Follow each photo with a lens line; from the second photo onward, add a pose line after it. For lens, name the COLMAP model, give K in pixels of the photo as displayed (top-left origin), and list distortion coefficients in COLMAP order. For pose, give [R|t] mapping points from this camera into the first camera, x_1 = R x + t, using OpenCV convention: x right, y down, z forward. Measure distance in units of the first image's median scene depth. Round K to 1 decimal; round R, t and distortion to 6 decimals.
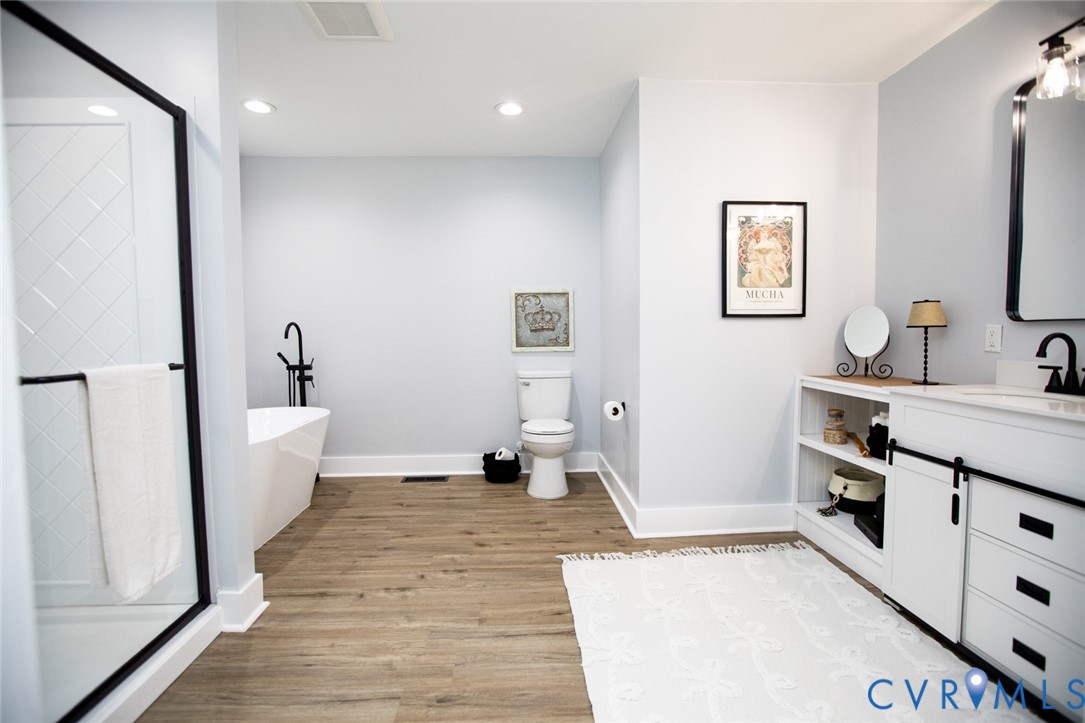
lens RADIAL K [[493.9, 0, 542.1], [0, 493.9, 353.1], [0, 0, 1]] dist [-0.028306, 0.004317]
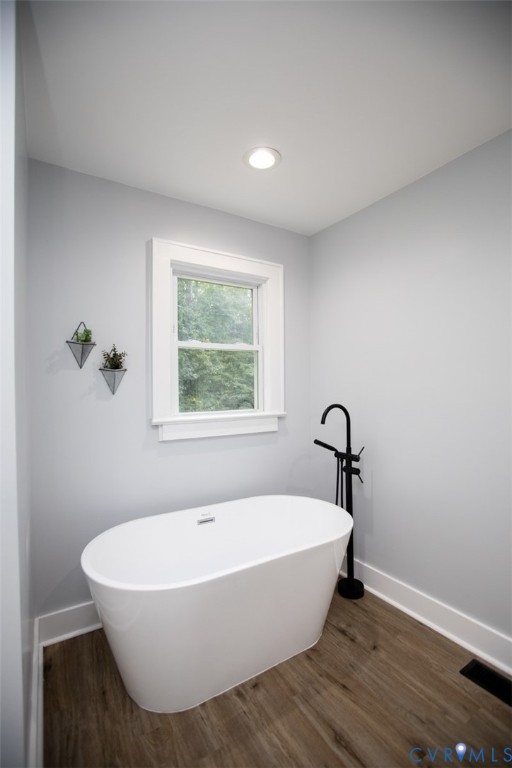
lens RADIAL K [[349.6, 0, 257.2], [0, 349.6, 390.0], [0, 0, 1]] dist [-0.028306, 0.004317]
pose [[0.491052, 0.019974, -0.870901, -0.046163], [-0.046051, 0.998934, -0.003055, -0.077511], [0.869912, 0.041607, 0.491449, 0.563884]]
